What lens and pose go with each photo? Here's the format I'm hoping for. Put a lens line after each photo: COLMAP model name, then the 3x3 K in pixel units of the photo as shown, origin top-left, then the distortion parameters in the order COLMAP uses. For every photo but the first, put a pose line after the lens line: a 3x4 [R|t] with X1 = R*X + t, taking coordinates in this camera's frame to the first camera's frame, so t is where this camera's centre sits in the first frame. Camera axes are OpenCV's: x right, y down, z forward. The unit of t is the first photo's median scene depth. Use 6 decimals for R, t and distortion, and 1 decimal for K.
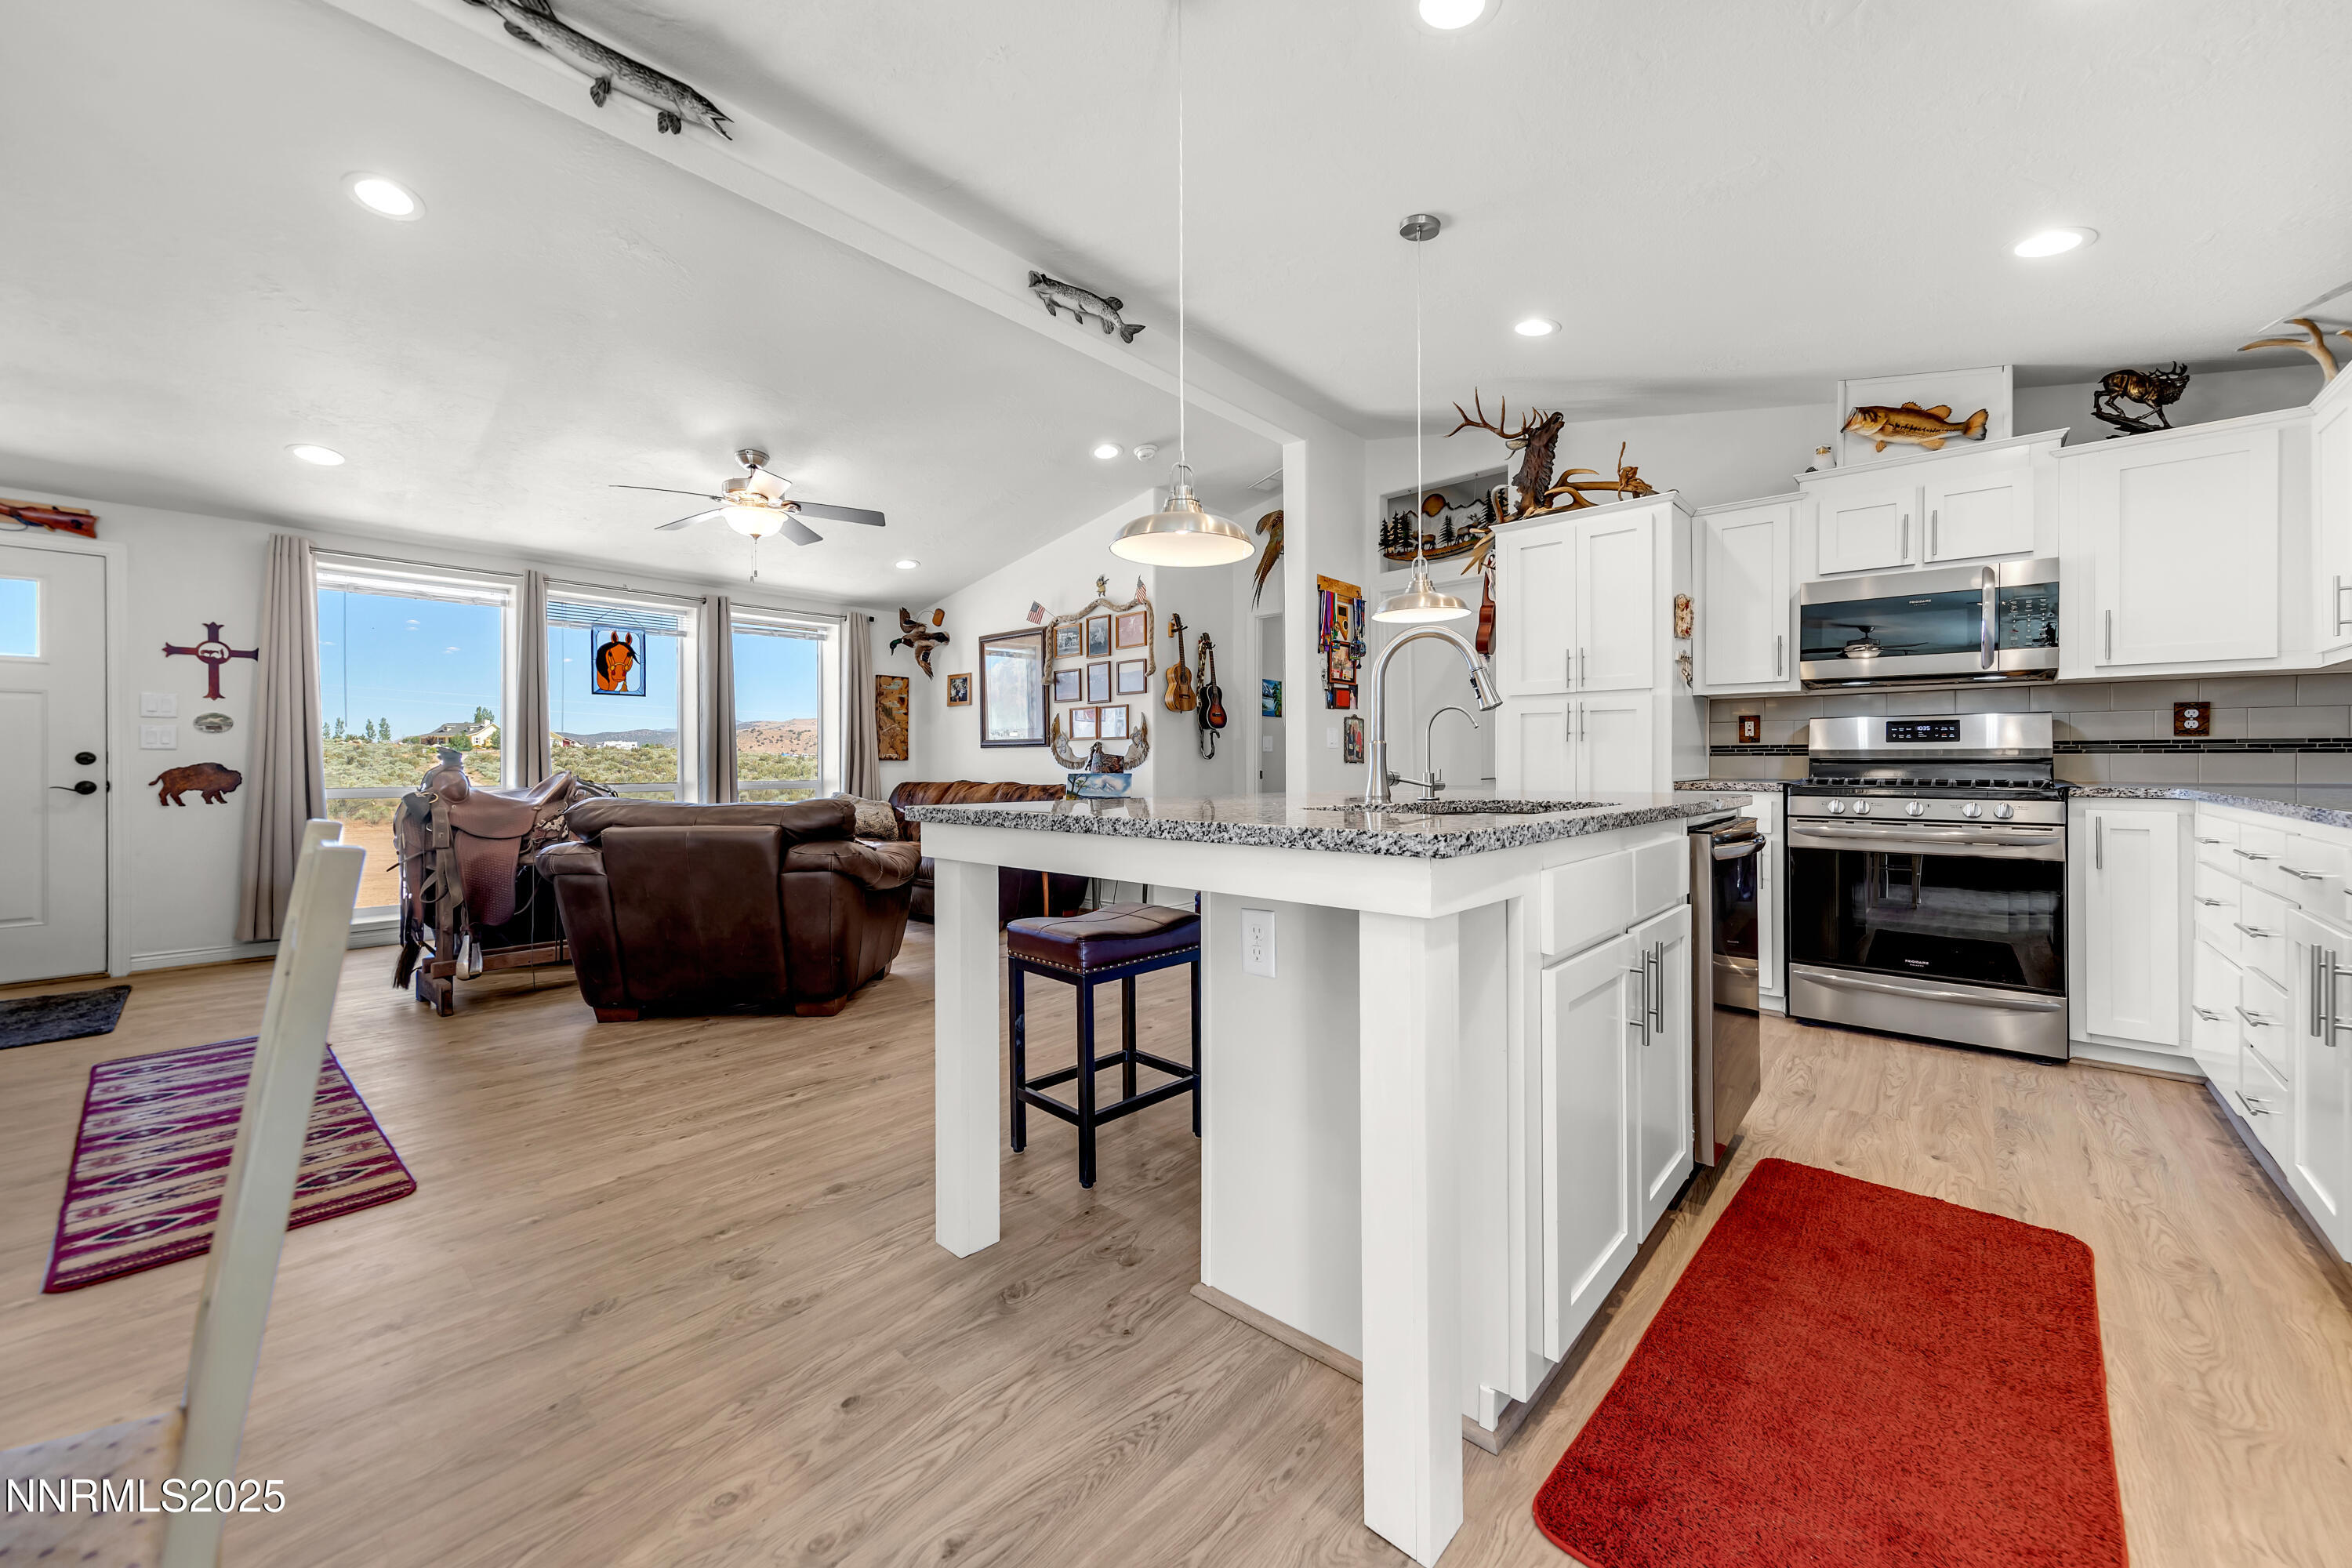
lens RADIAL K [[882.8, 0, 1189.3], [0, 882.8, 760.0], [0, 0, 1]] dist [0.007591, -0.001225]
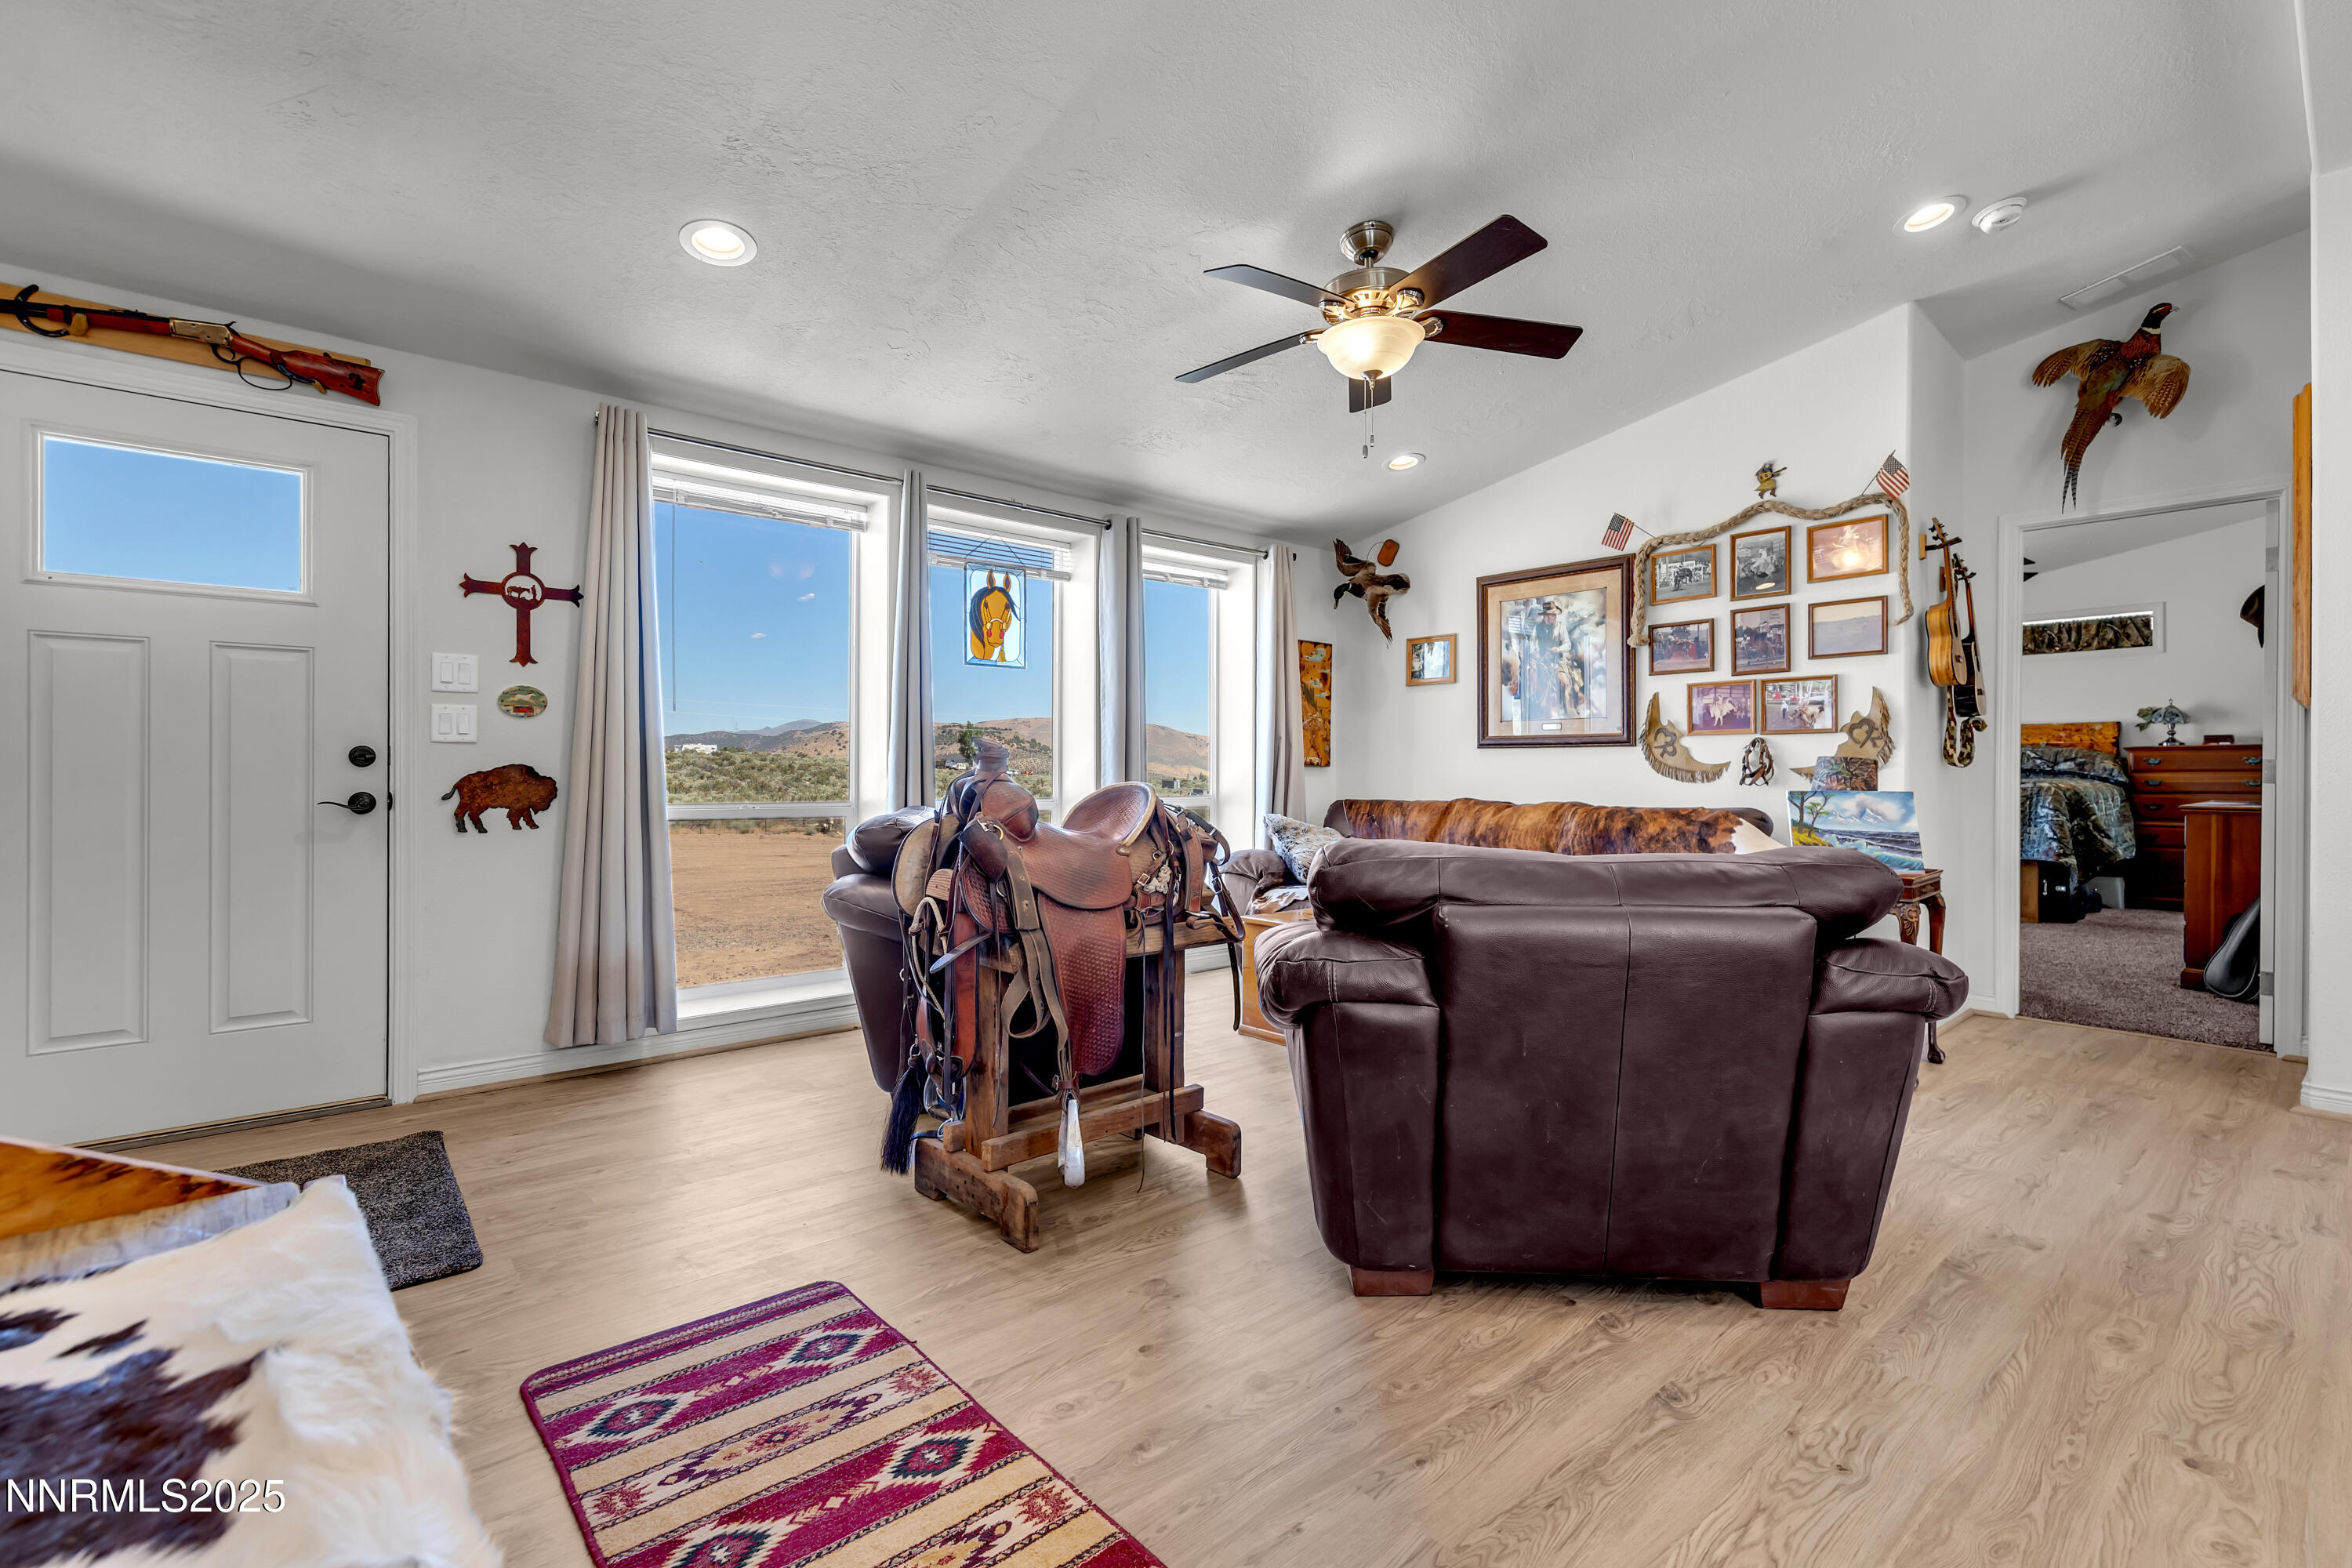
lens RADIAL K [[1044.1, 0, 1194.0], [0, 1044.1, 767.9], [0, 0, 1]] dist [0.005125, -0.001064]
pose [[0.992274, 0.005322, -0.123948, -0.595531], [-0.005346, 0.999986, 0.000142, 0.003099], [0.123947, 0.000522, 0.992289, 0.358327]]
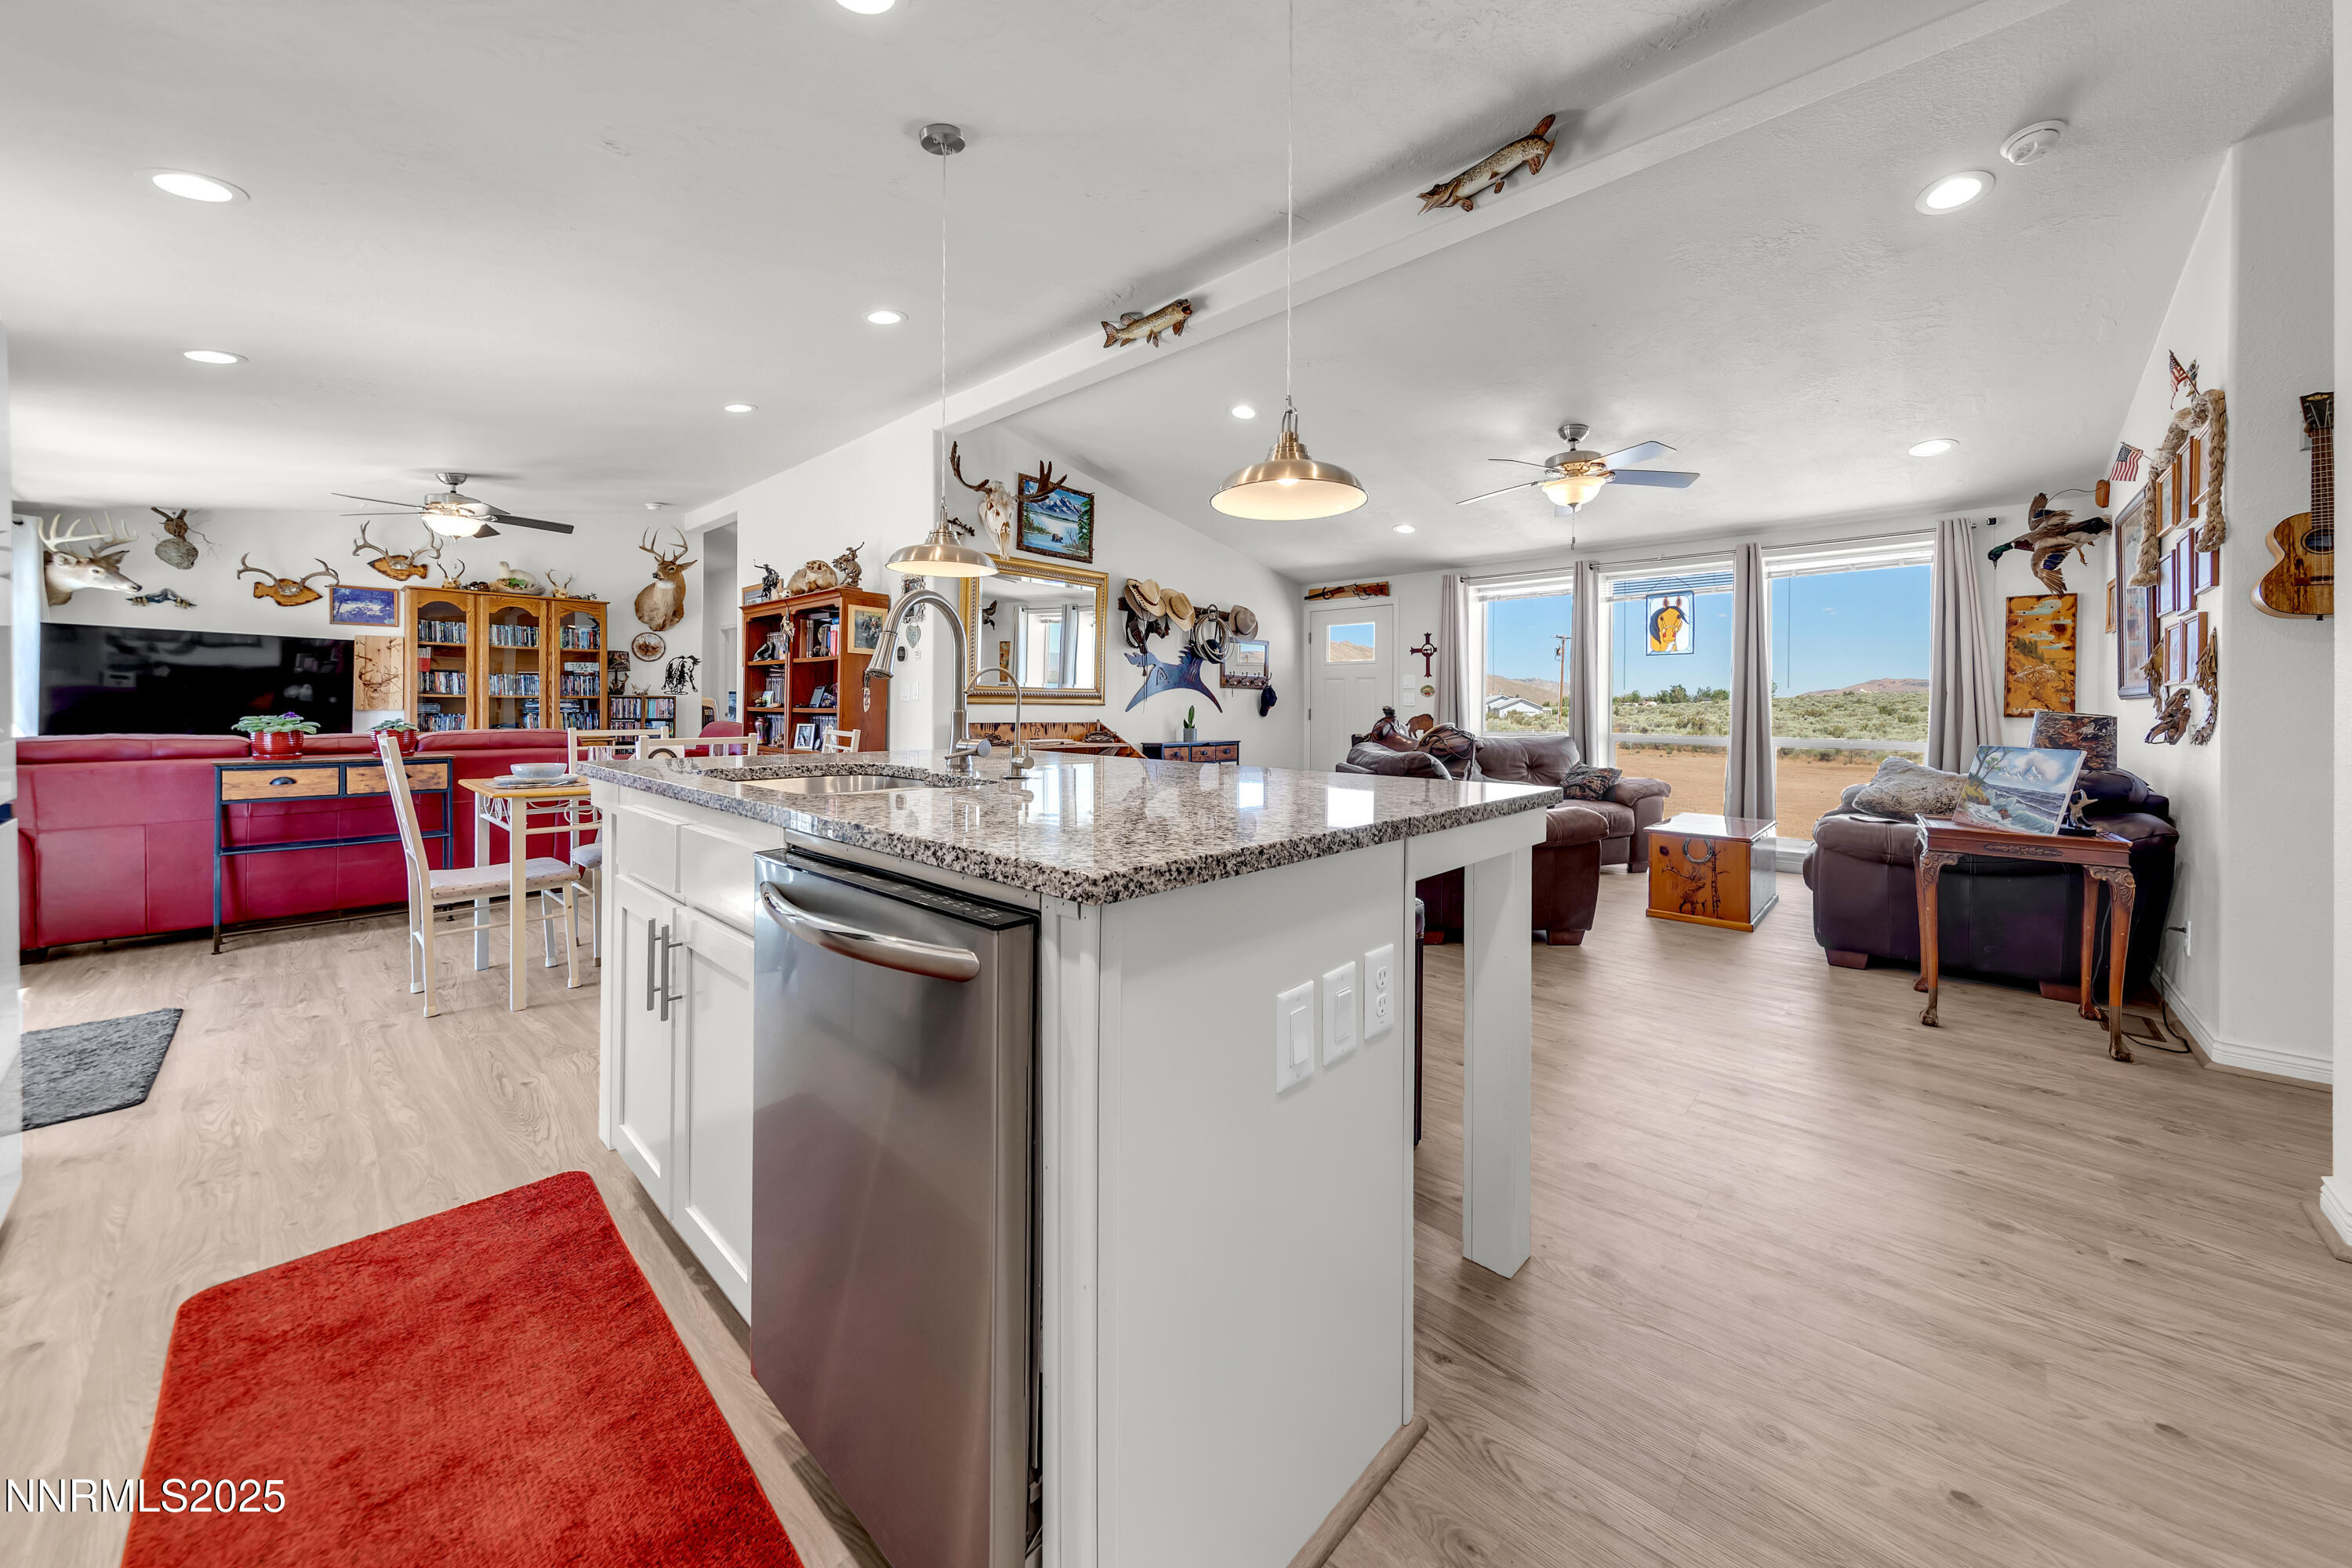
lens RADIAL K [[833.2, 0, 1199.8], [0, 833.2, 705.2], [0, 0, 1]] dist [0.011223, -0.000970]
pose [[-0.008683, -0.000681, -0.999962, 0.584687], [-0.002837, 0.999996, -0.000656, -0.013115], [0.999958, 0.002831, -0.008685, 0.646567]]
